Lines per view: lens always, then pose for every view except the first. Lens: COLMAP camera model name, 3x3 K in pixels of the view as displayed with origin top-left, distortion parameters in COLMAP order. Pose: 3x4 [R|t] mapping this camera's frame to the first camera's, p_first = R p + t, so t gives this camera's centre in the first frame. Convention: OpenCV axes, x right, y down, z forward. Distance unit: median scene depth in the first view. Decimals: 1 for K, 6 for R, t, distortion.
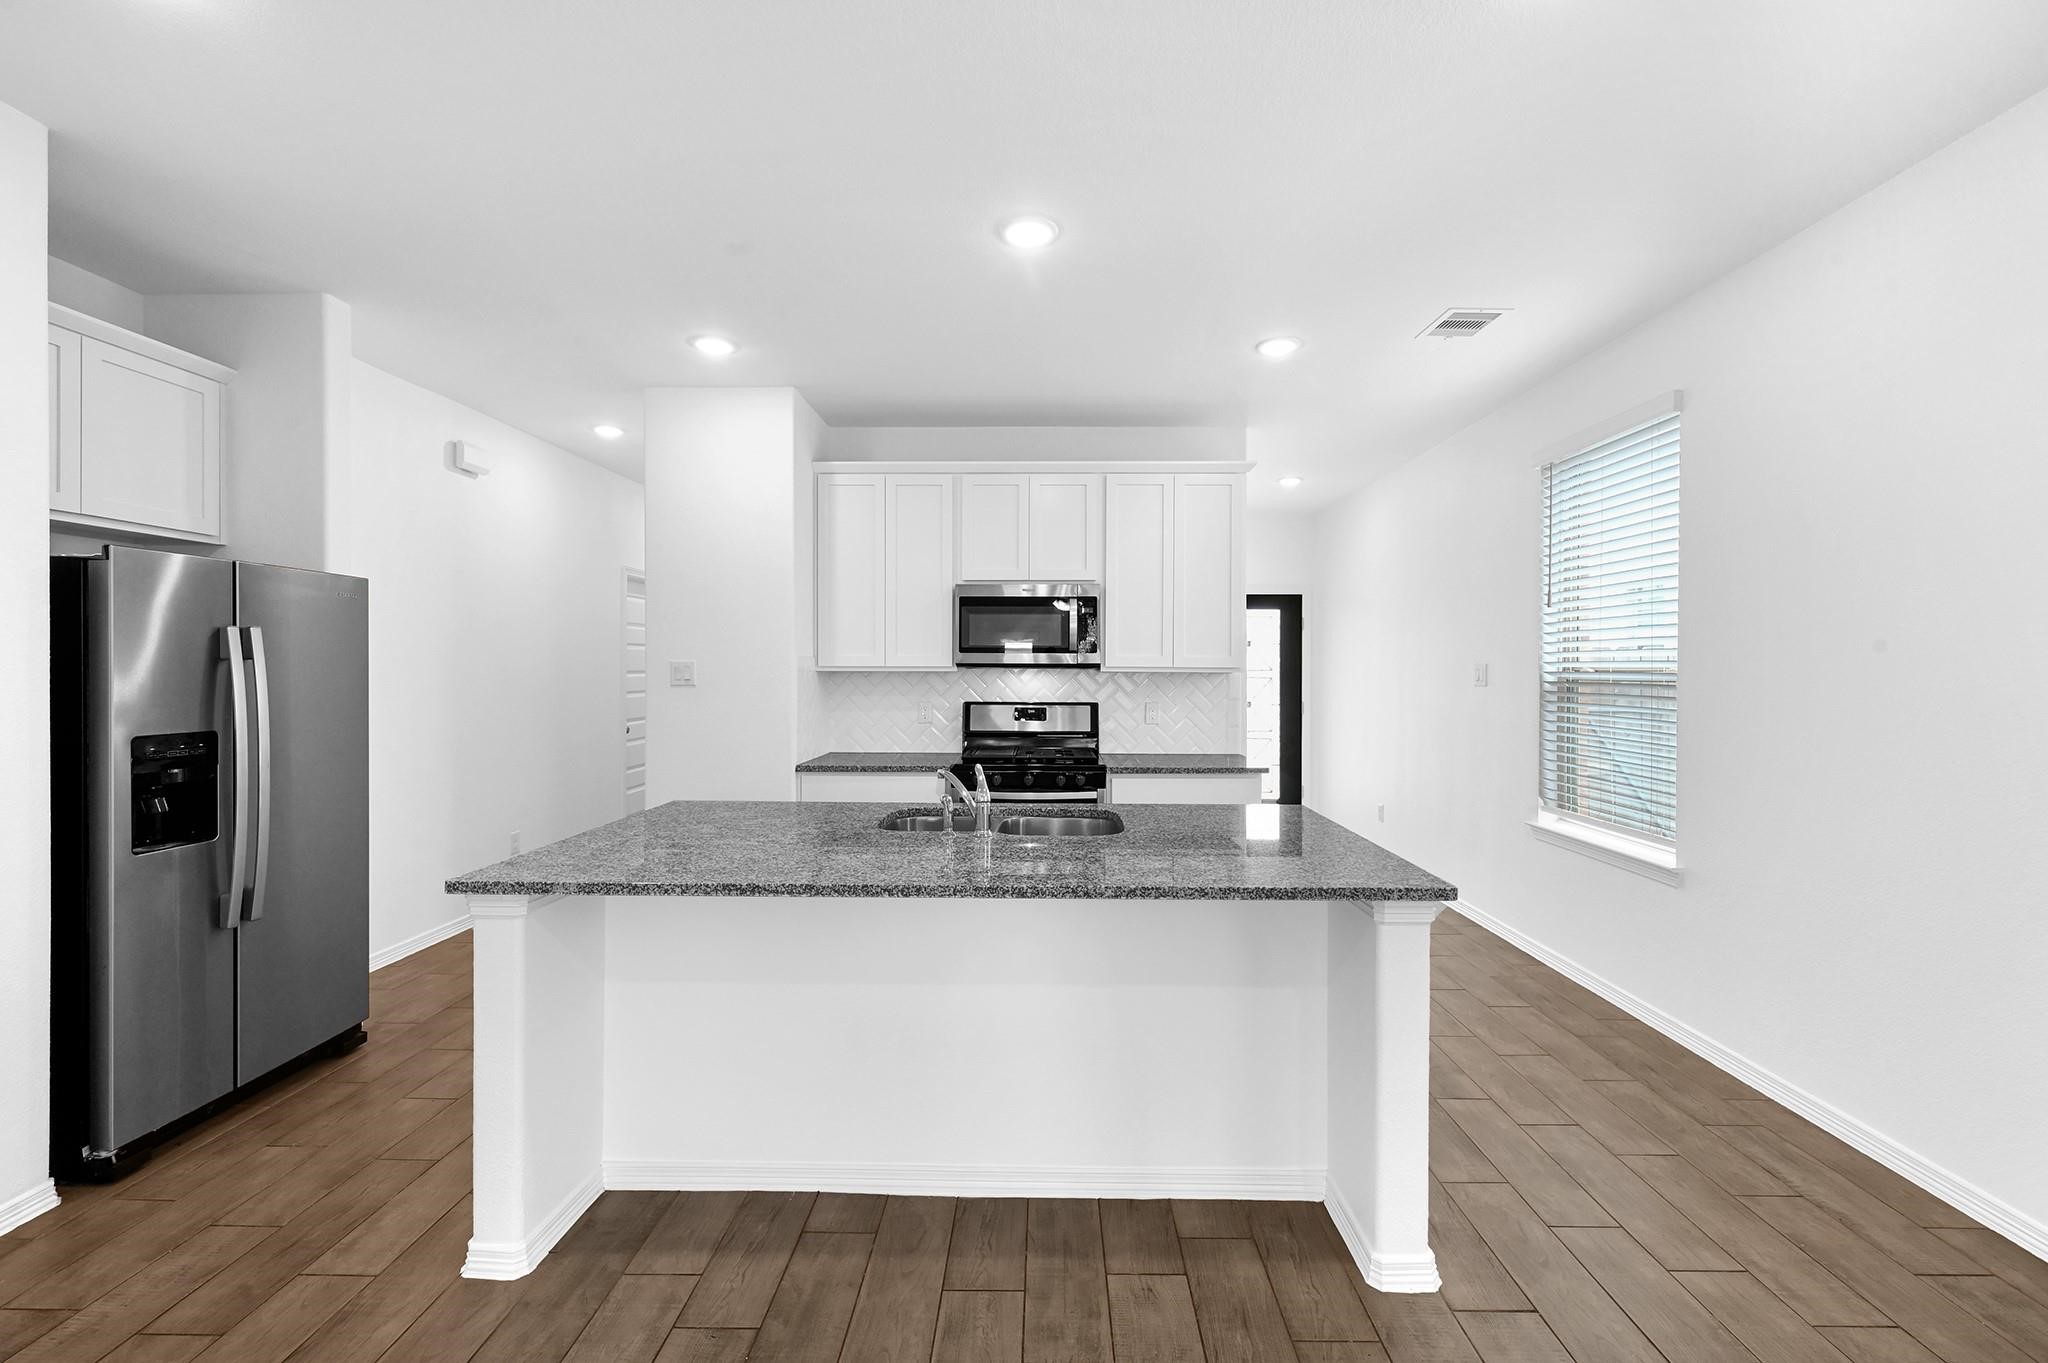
lens RADIAL K [[935.0, 0, 1025.7], [0, 935.0, 653.2], [0, 0, 1]] dist [-0.000935, -0.000101]
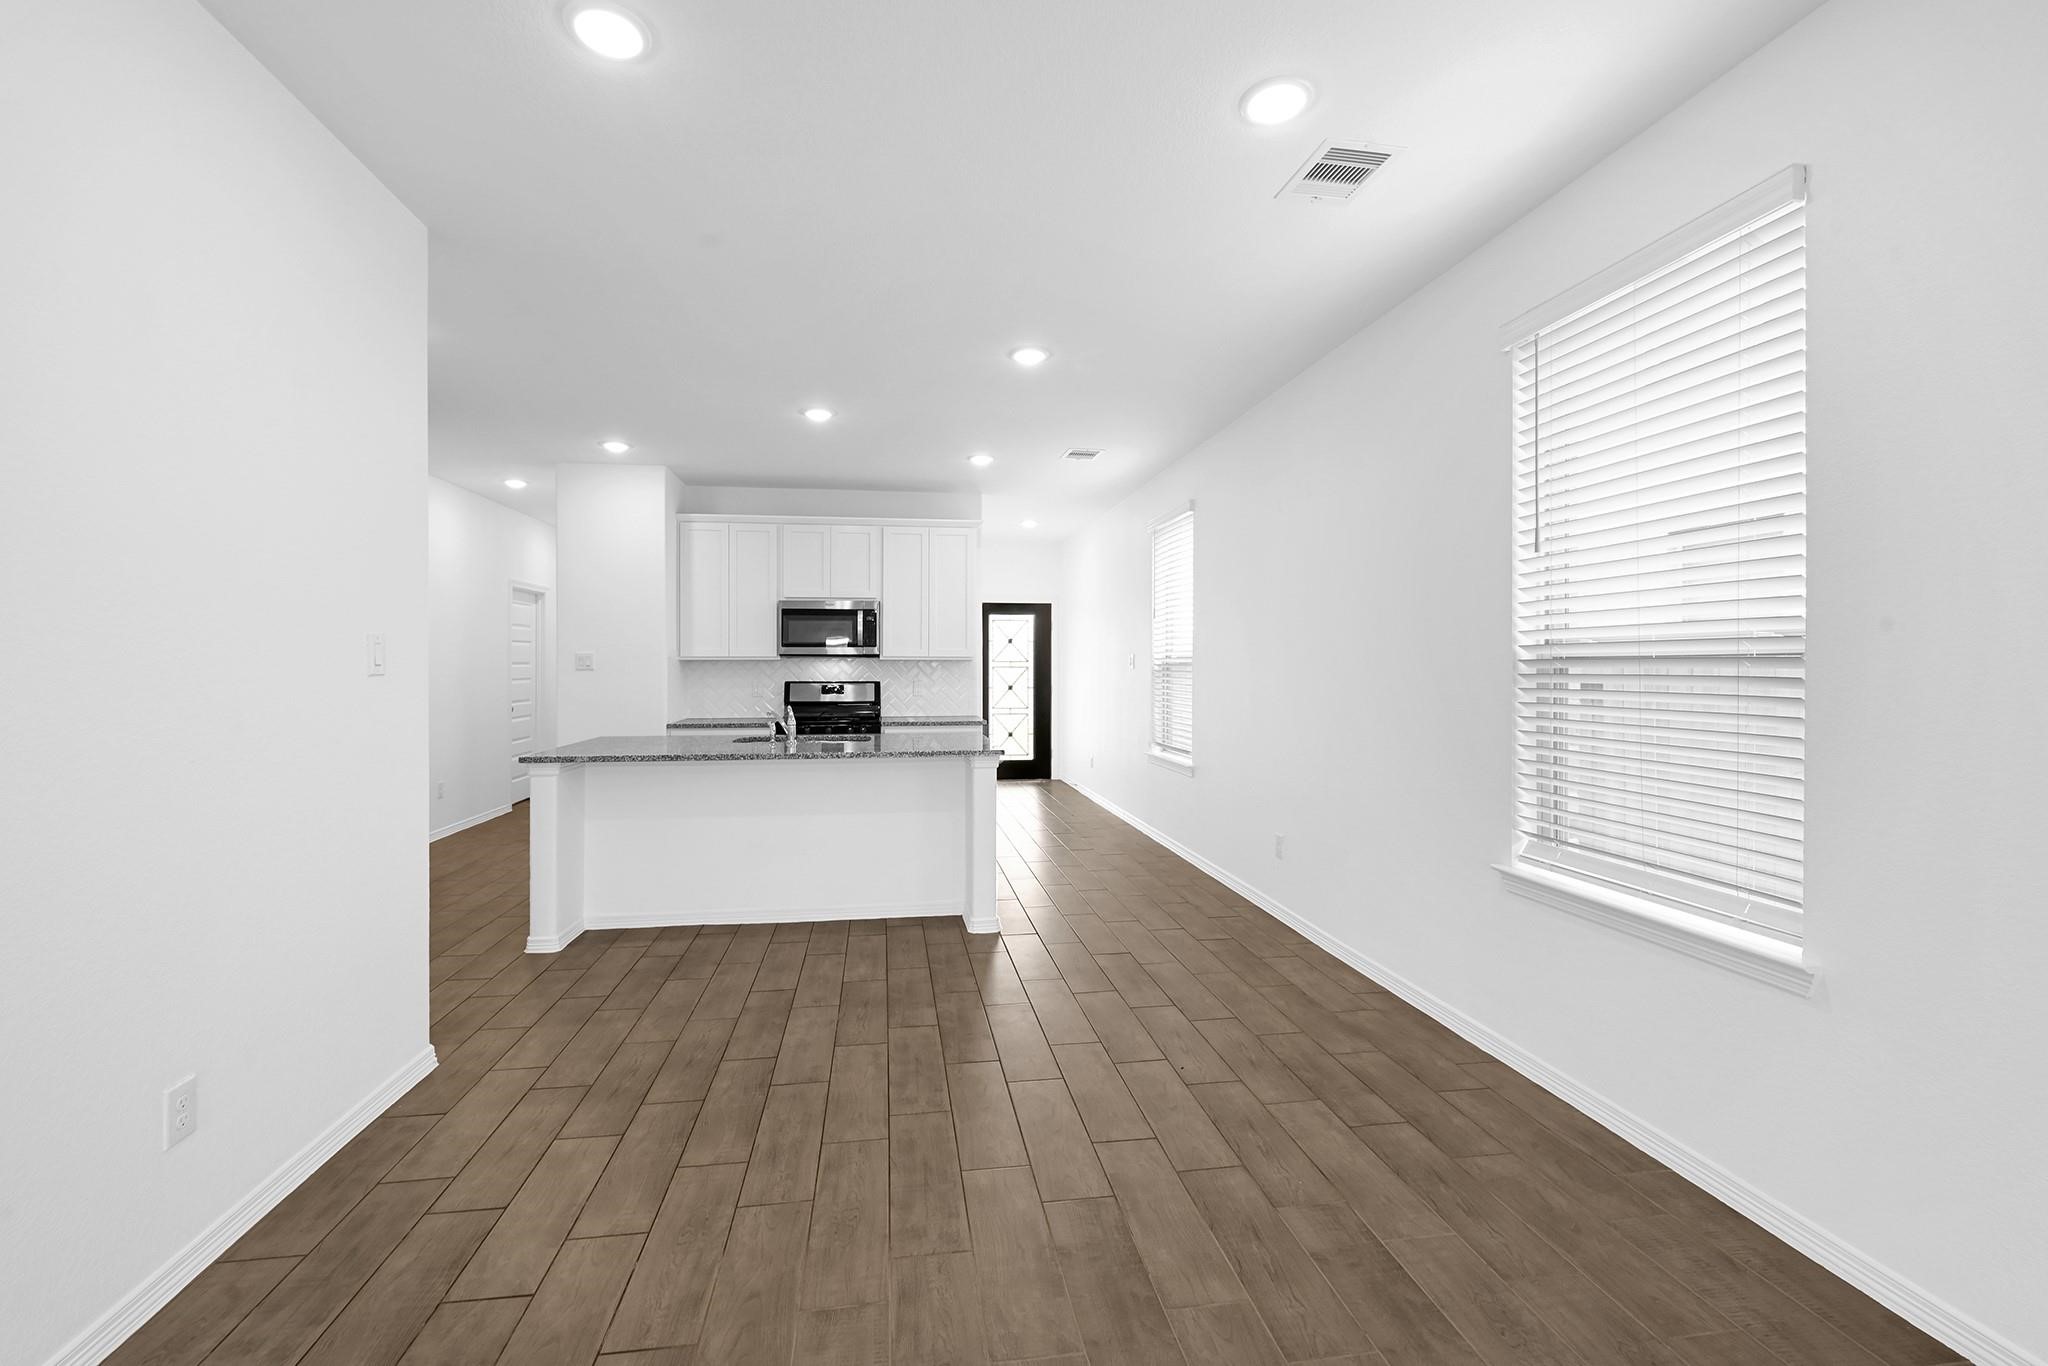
lens RADIAL K [[952.4, 0, 1024.7], [0, 952.4, 646.0], [0, 0, 1]] dist [0.001197, 0.000088]
pose [[0.985152, -0.000384, 0.171686, 0.048691], [0.000942, 0.999995, -0.003170, 0.003153], [-0.171684, 0.003285, 0.985147, -0.541044]]
